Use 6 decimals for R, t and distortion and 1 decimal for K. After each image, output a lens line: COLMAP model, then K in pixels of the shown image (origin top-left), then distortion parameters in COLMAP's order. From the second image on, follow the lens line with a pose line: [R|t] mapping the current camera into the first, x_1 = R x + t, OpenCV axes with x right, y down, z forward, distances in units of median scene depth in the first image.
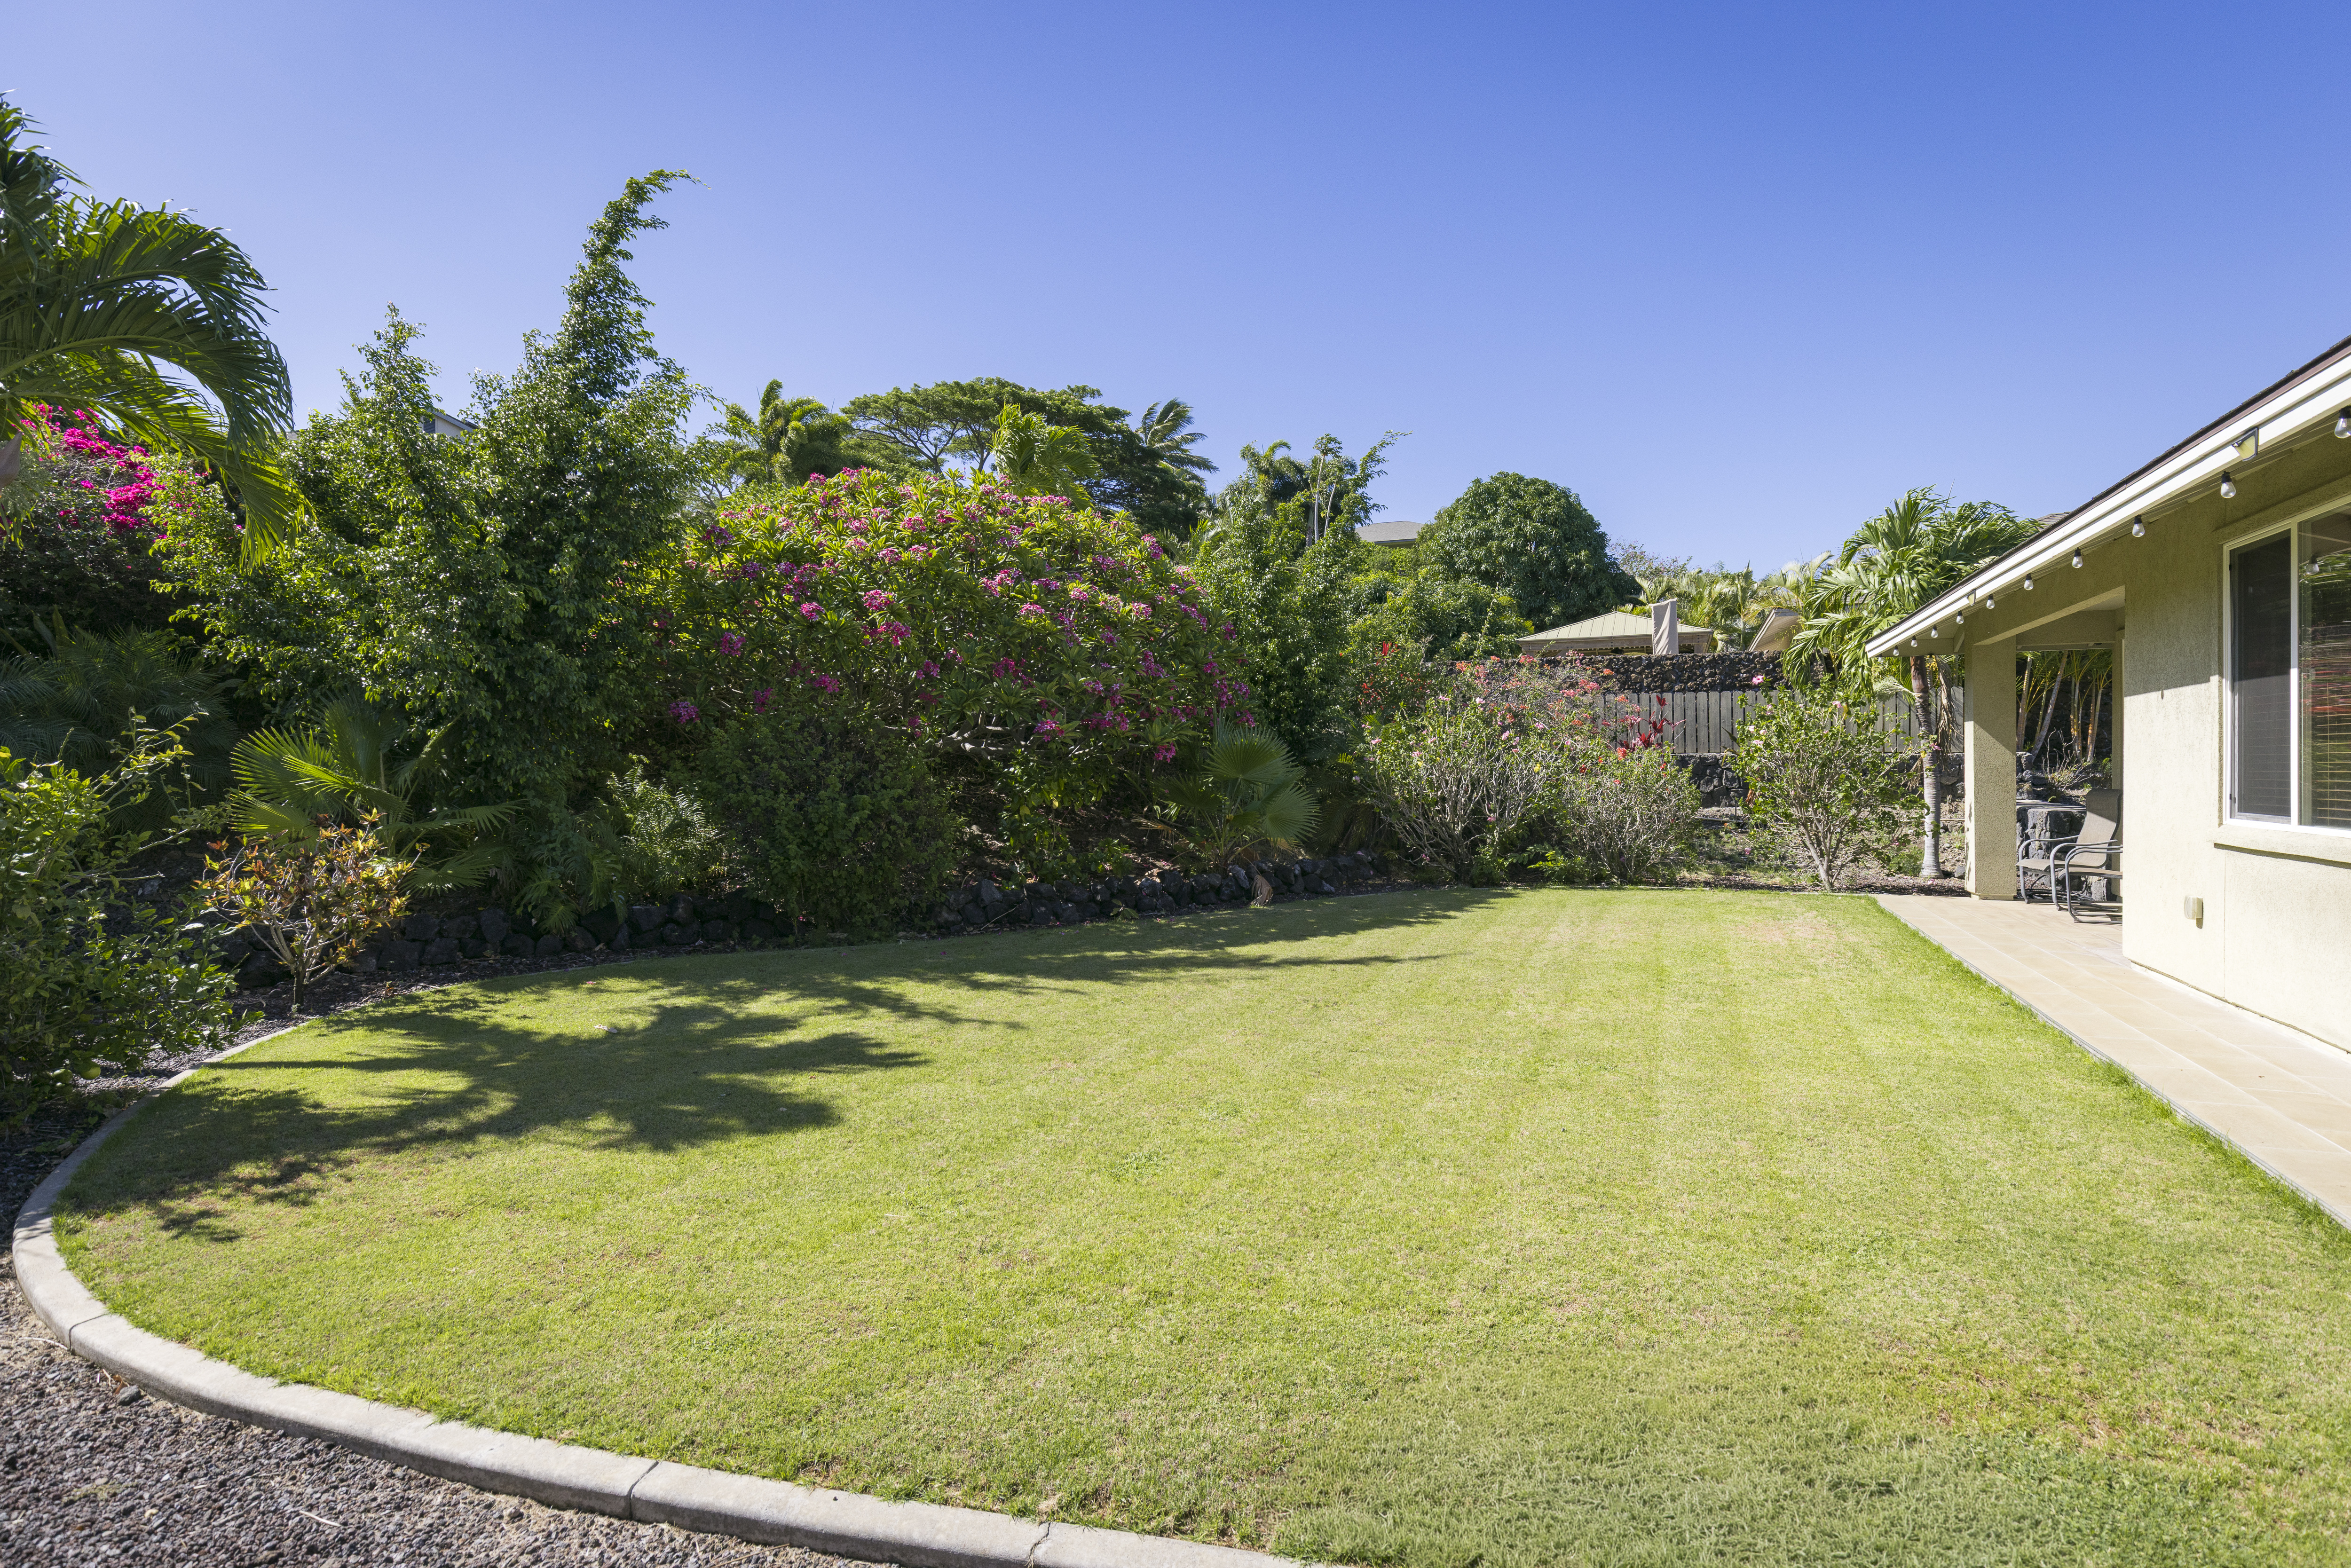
lens RADIAL K [[1182.6, 0, 1172.9], [0, 1182.6, 767.1], [0, 0, 1]] dist [-0.000107, 0.001011]
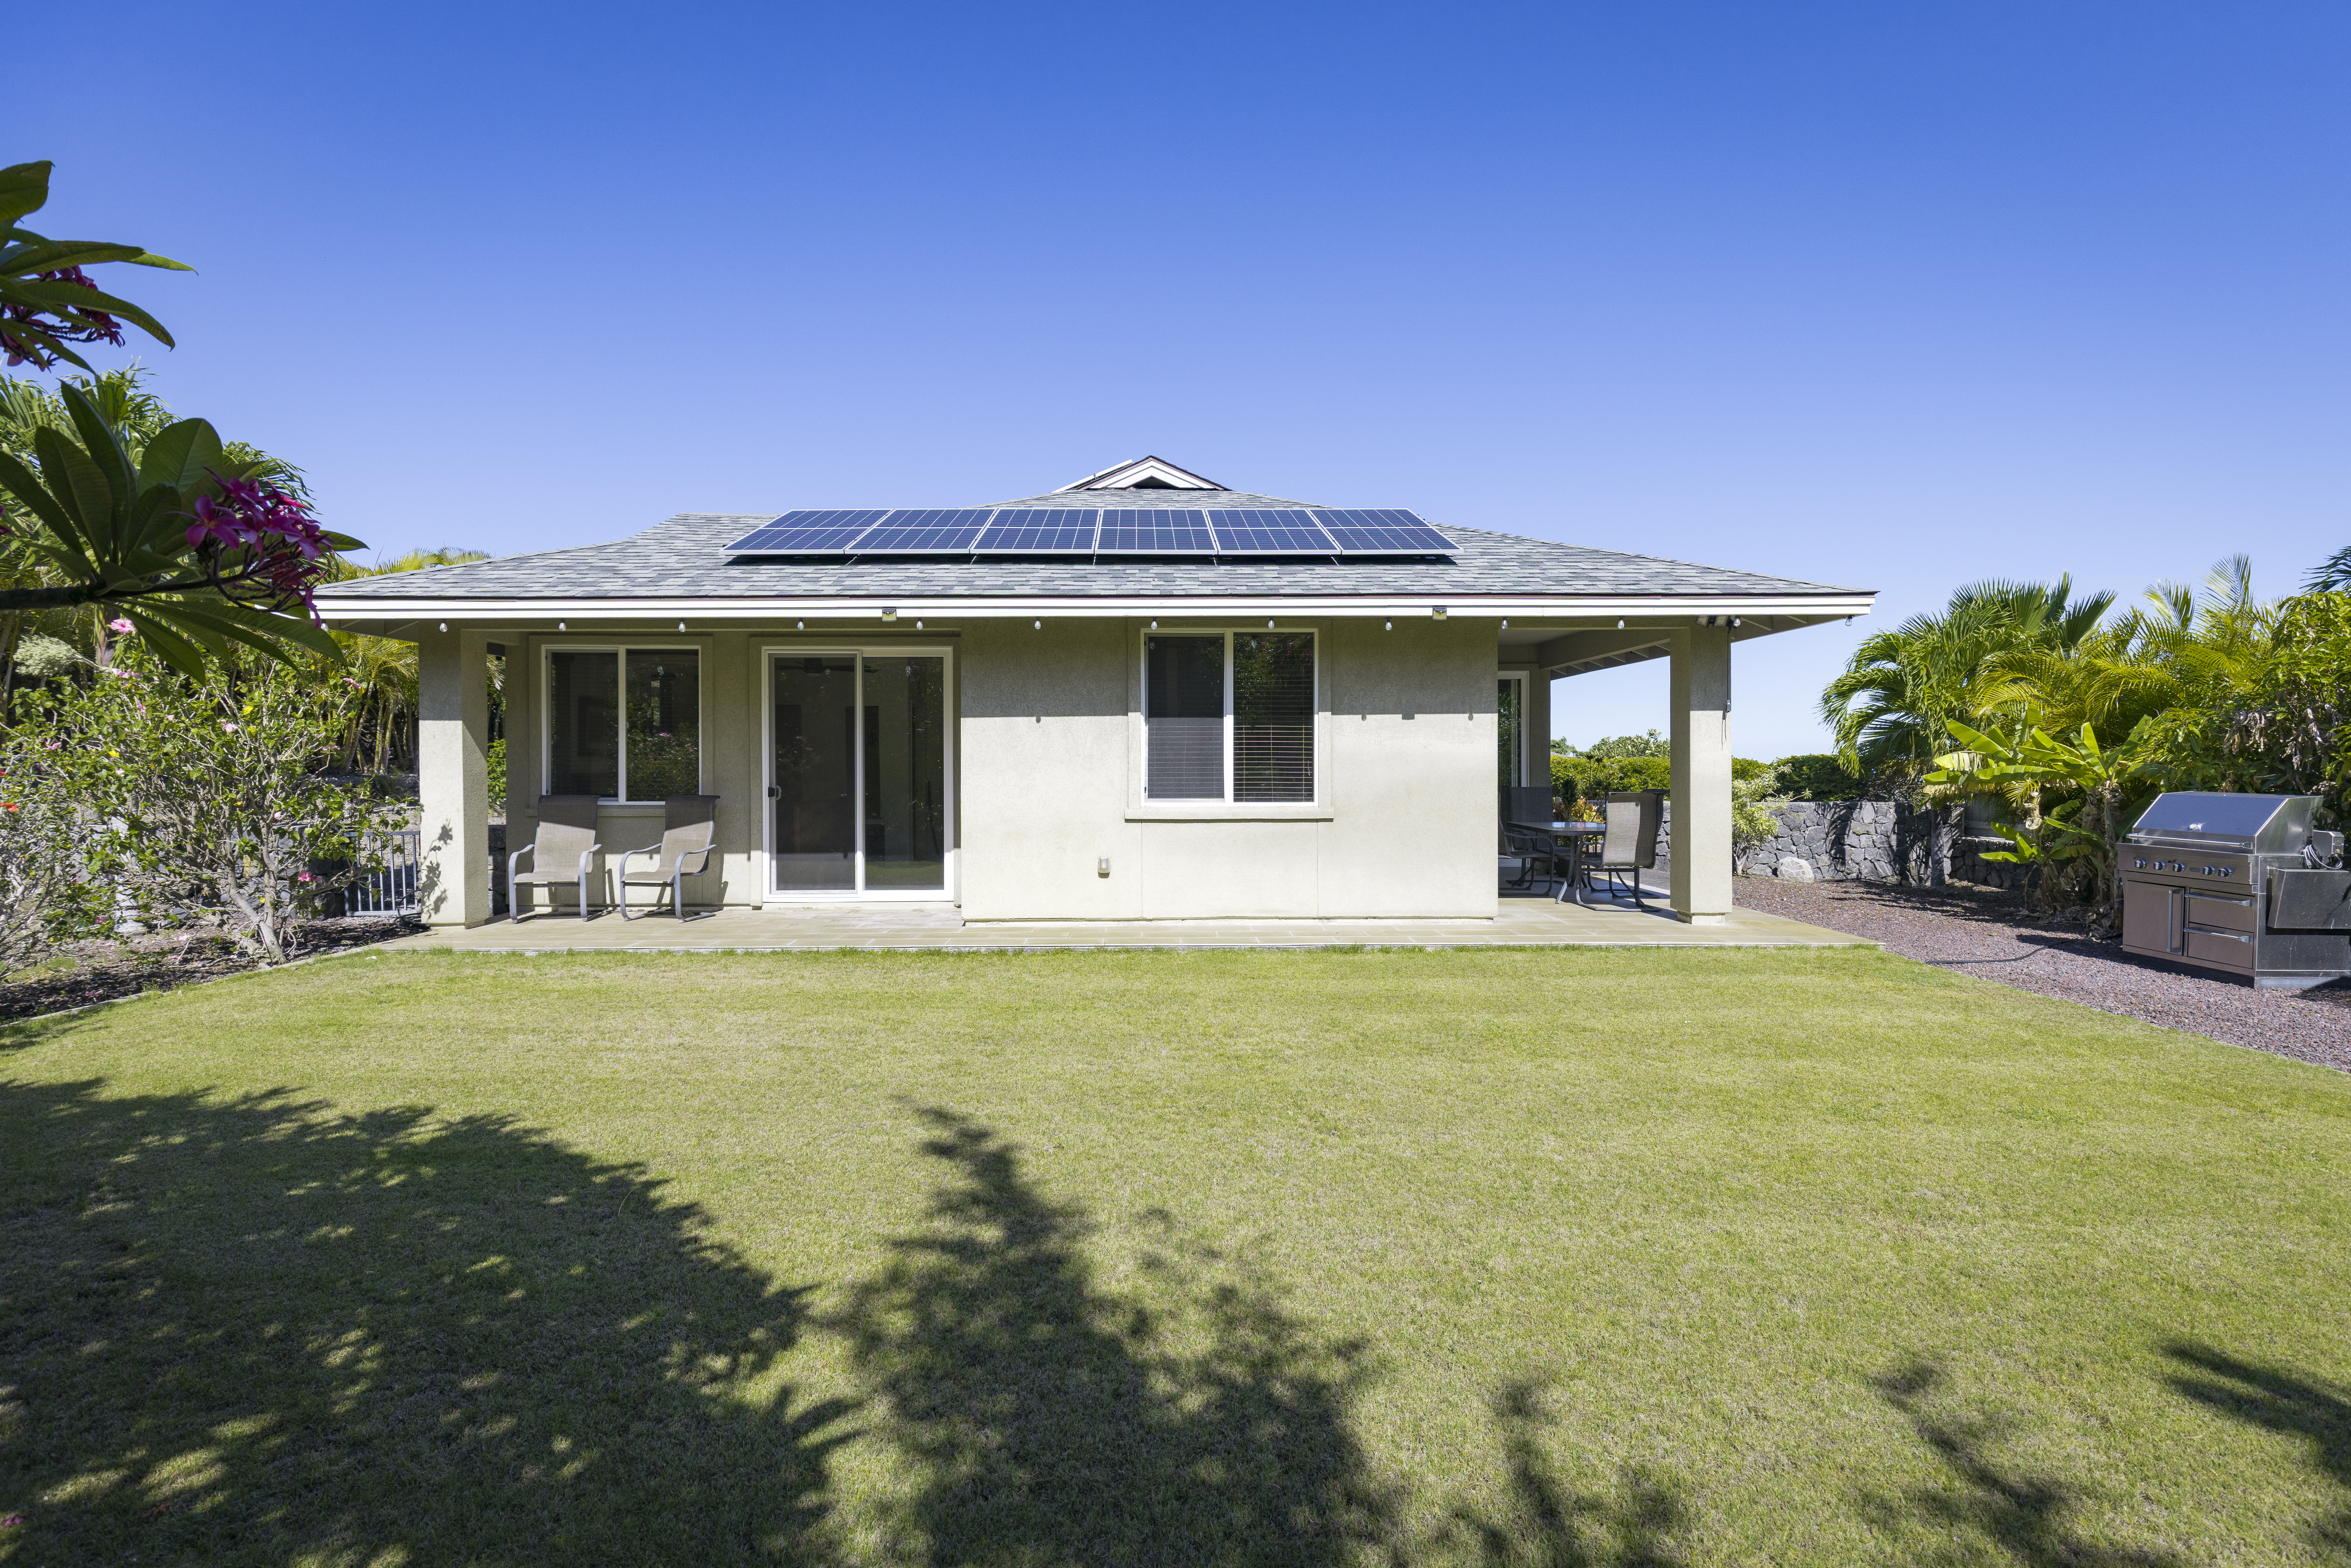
lens RADIAL K [[1118.6, 0, 1175.5], [0, 1118.6, 784.0], [0, 0, 1]] dist [-0.000689, -0.000487]
pose [[-0.413833, -0.010195, 0.910296, -0.441688], [0.004187, 0.999905, 0.013102, -0.000525], [-0.910343, 0.009233, -0.413751, 1.453197]]
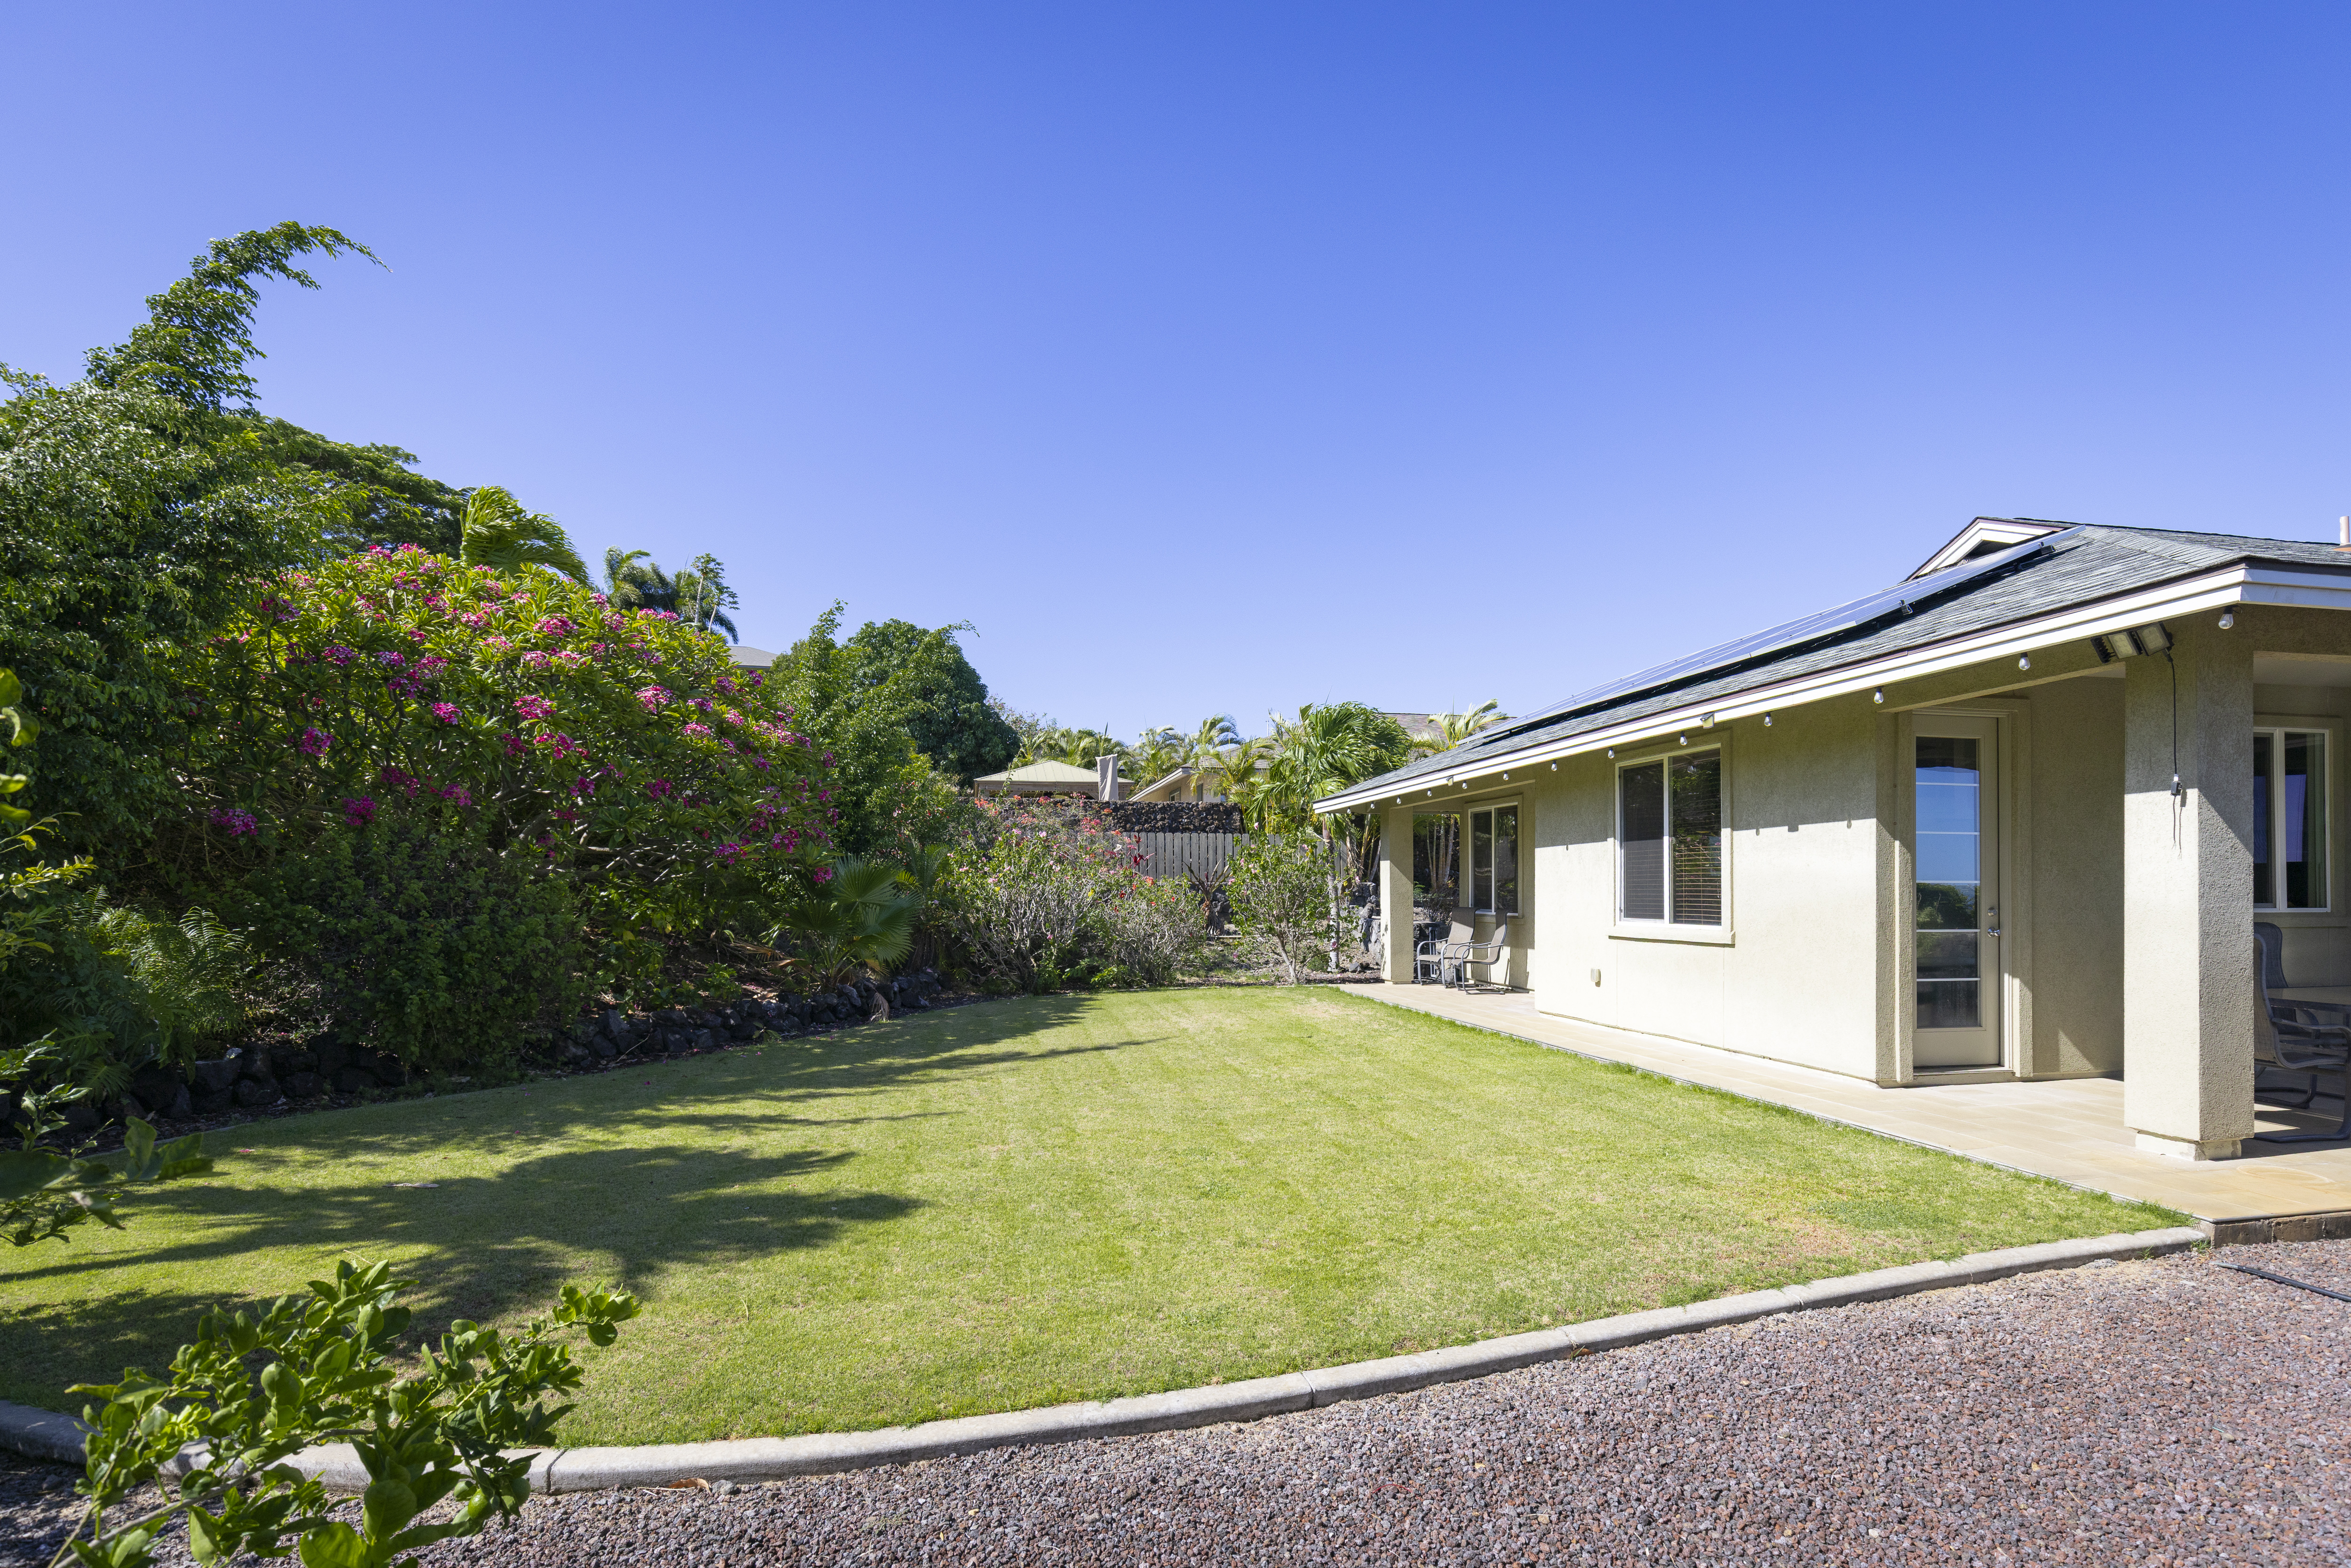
lens RADIAL K [[1147.1, 0, 1180.1], [0, 1147.1, 875.4], [0, 0, 1]] dist [-0.003665, -0.000139]
pose [[0.830136, 0.010232, 0.557467, -0.526367], [-0.001131, 0.999860, -0.016667, 0.005055], [-0.557560, 0.013205, 0.830032, -0.028474]]
